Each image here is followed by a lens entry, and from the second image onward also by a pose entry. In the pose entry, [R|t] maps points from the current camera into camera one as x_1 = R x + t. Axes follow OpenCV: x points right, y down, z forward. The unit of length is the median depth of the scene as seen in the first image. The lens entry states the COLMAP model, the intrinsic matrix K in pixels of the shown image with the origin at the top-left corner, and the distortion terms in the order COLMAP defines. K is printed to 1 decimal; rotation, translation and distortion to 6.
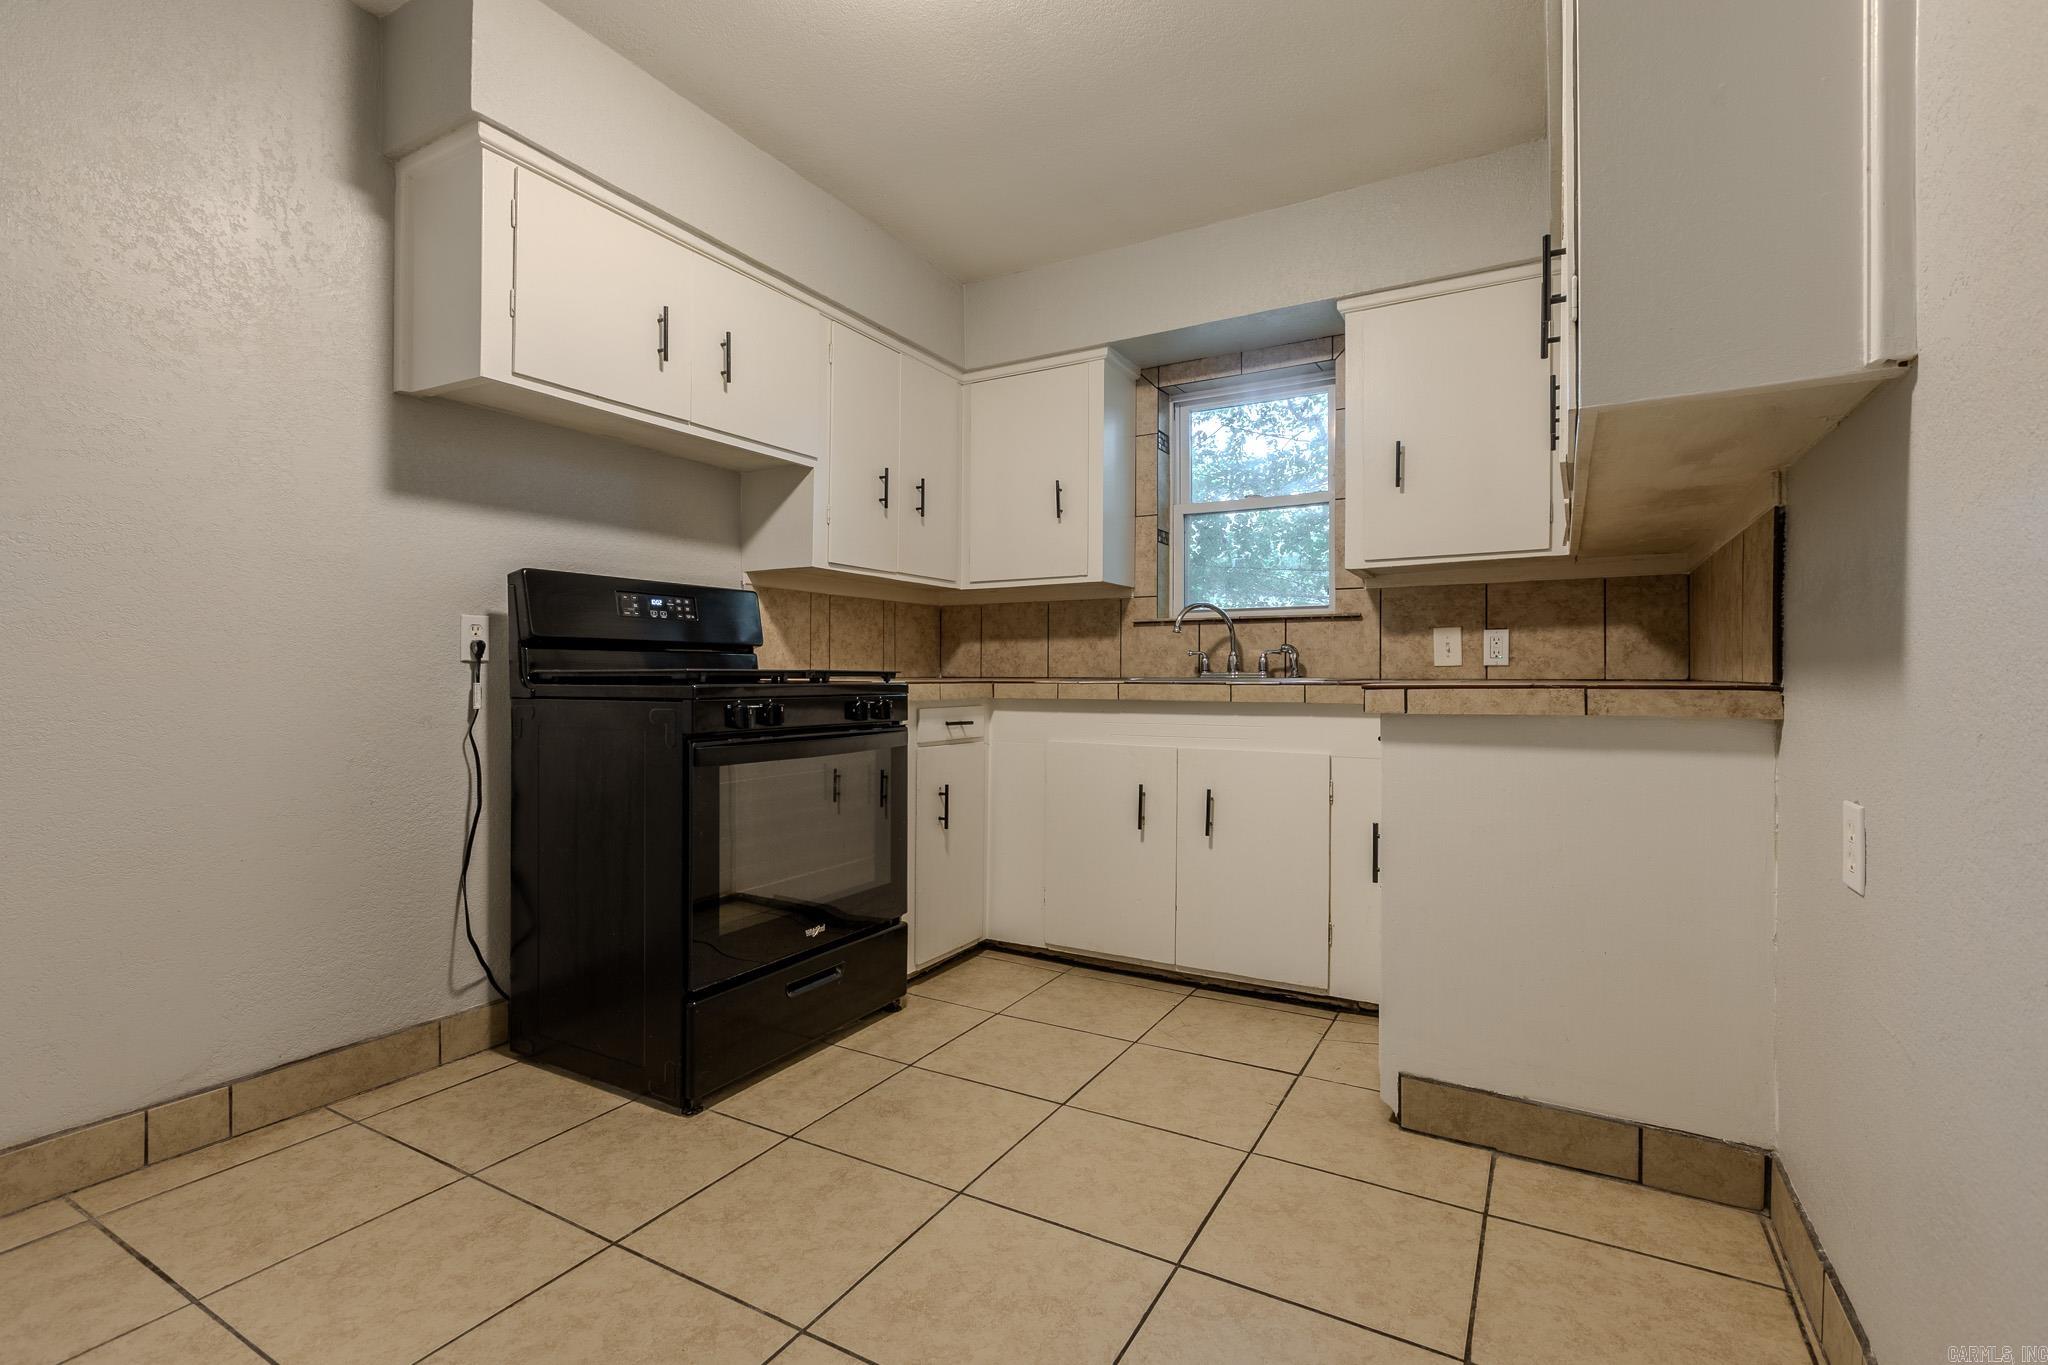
lens RADIAL K [[941.2, 0, 1014.2], [0, 941.2, 678.8], [0, 0, 1]] dist [0.000317, -0.000346]
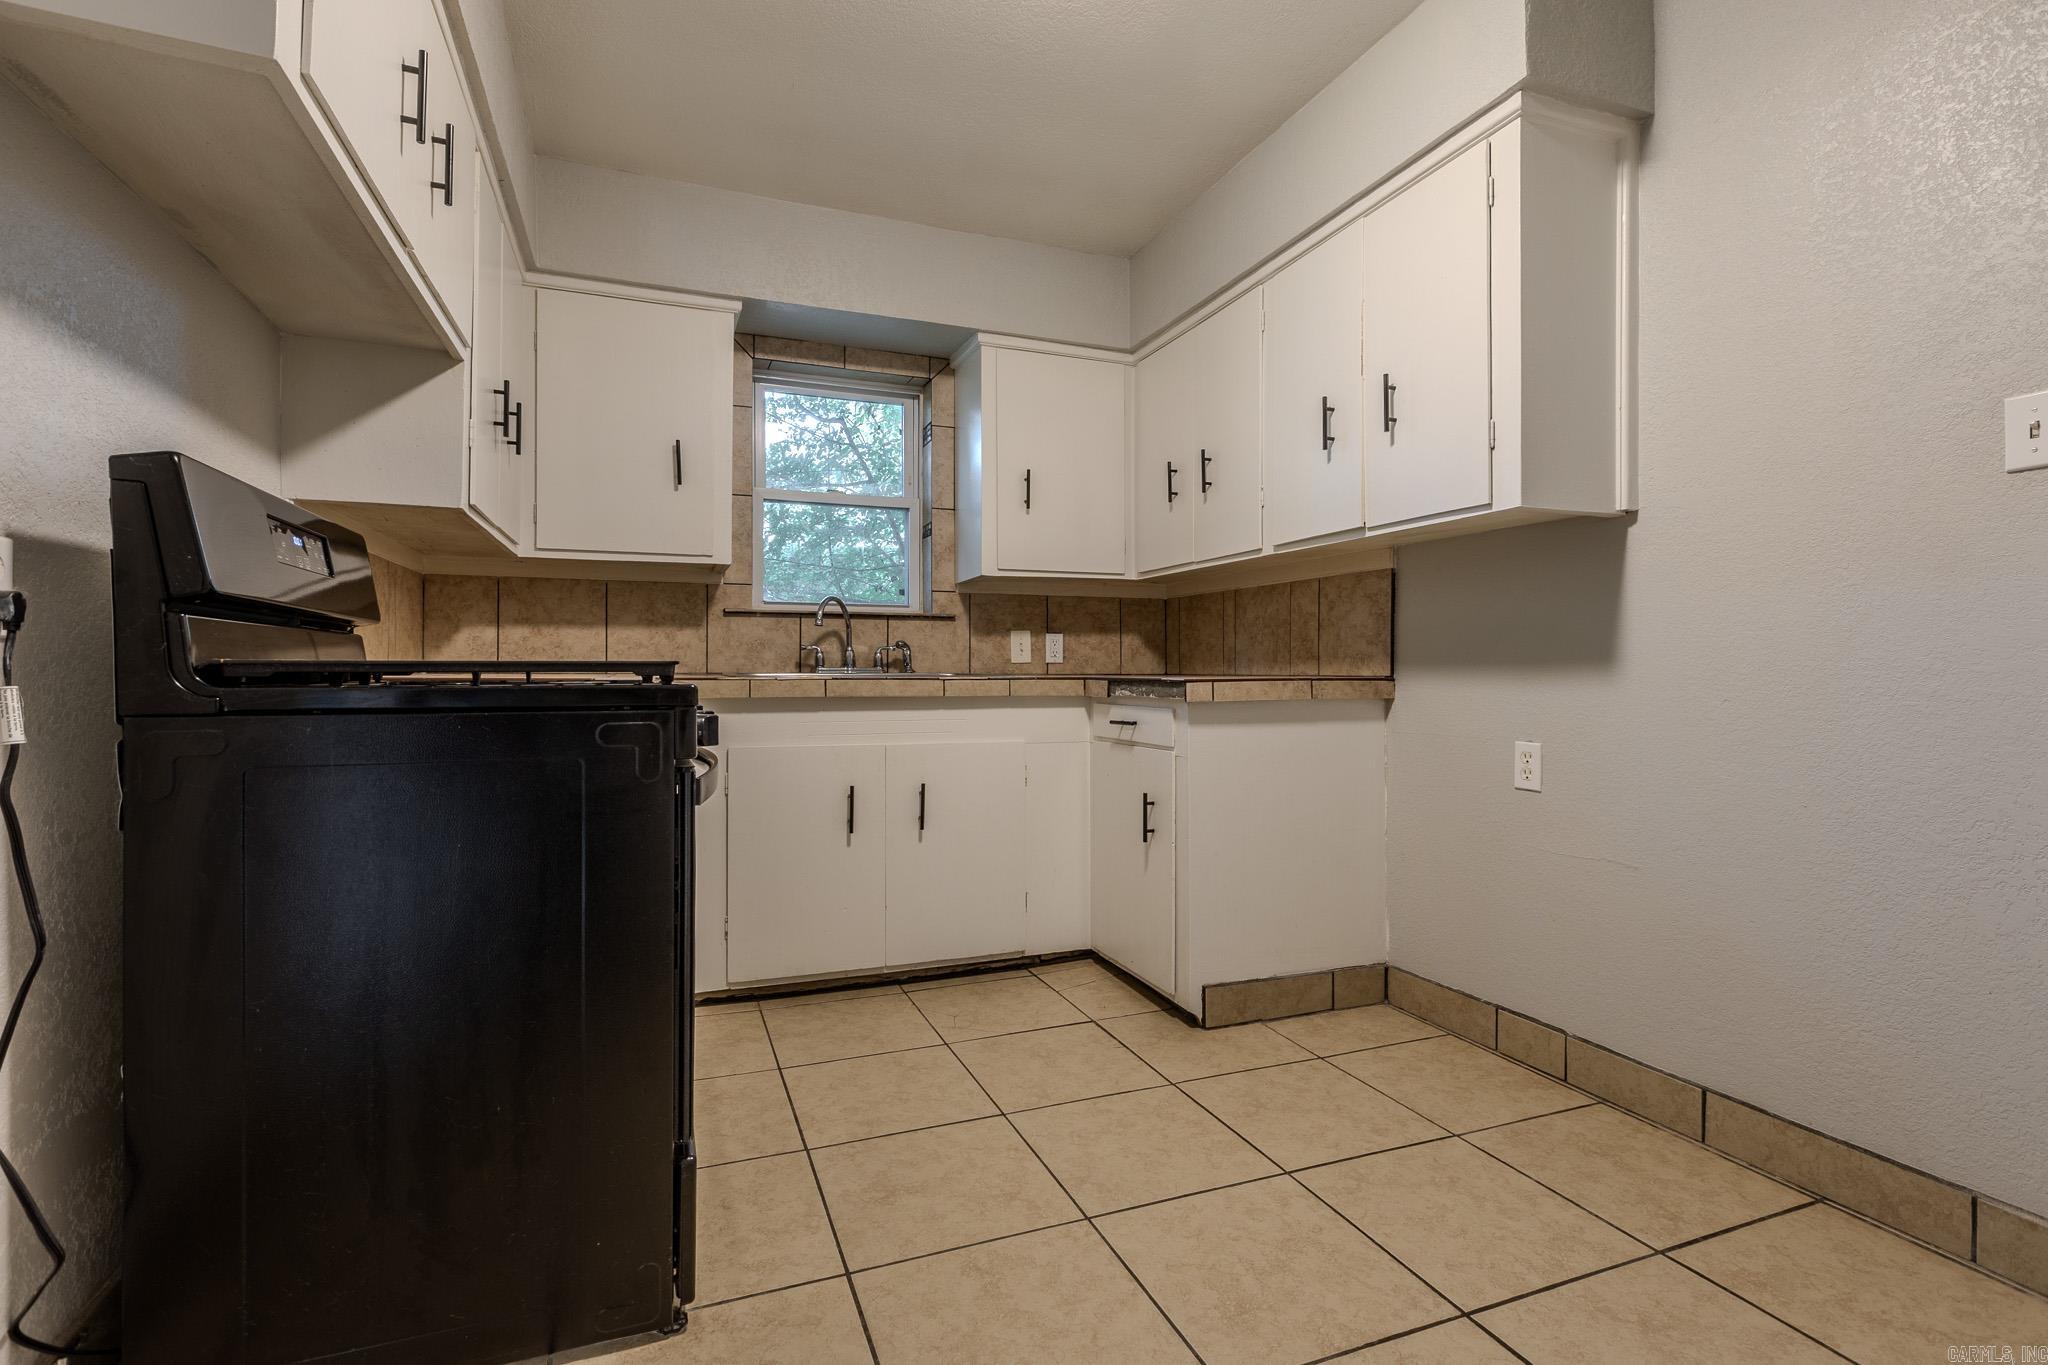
lens RADIAL K [[941.2, 0, 1014.2], [0, 941.2, 678.8], [0, 0, 1]] dist [0.000317, -0.000346]
pose [[0.626976, -0.006305, 0.779013, -0.495146], [0.002240, 0.999978, 0.006291, -0.001128], [-0.779035, -0.002199, 0.626977, 0.276008]]
